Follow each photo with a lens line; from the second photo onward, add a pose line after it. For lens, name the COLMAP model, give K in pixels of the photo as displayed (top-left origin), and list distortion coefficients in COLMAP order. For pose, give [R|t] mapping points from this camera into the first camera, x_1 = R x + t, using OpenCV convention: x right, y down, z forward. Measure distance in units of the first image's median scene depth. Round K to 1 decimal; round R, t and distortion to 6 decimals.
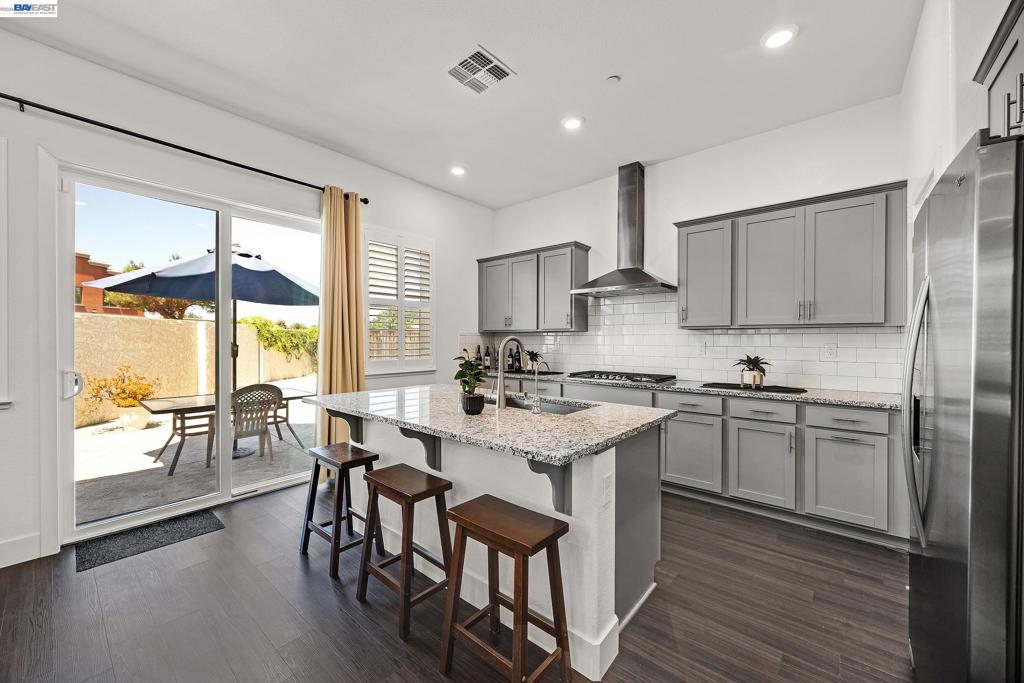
lens RADIAL K [[391.8, 0, 514.6], [0, 391.8, 340.3], [0, 0, 1]] dist [0.001603, 0.000227]
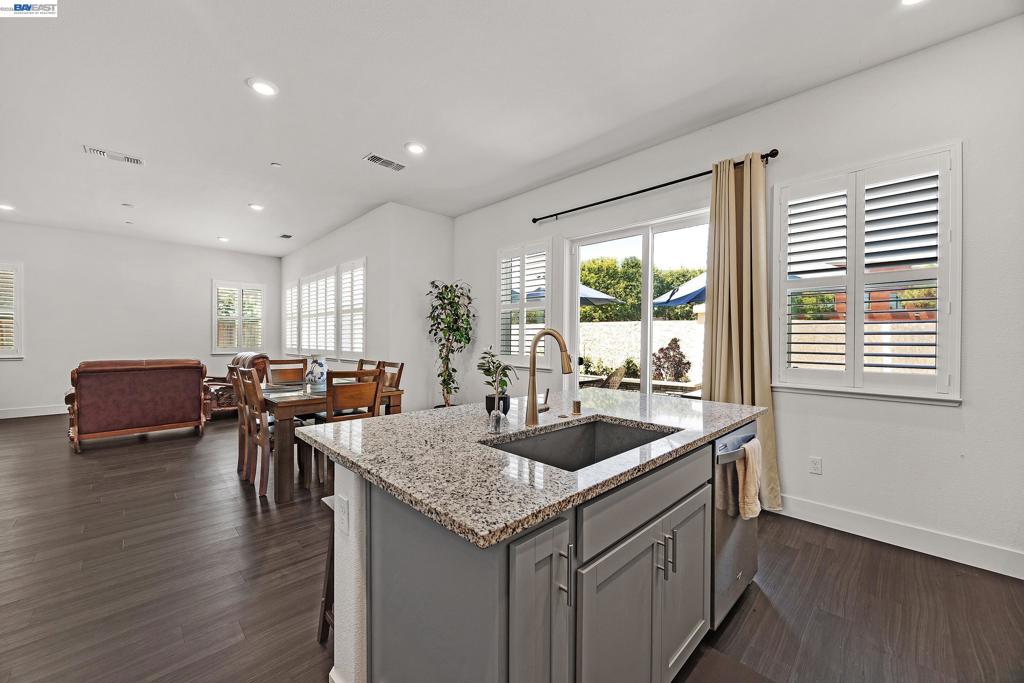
lens RADIAL K [[391.8, 0, 509.6], [0, 391.8, 335.9], [0, 0, 1]] dist [0.001603, 0.000227]
pose [[-0.090945, -0.004730, -0.995845, 0.453478], [-0.007086, 0.999966, -0.004102, 0.000425], [0.995831, 0.006683, -0.090975, 0.619940]]
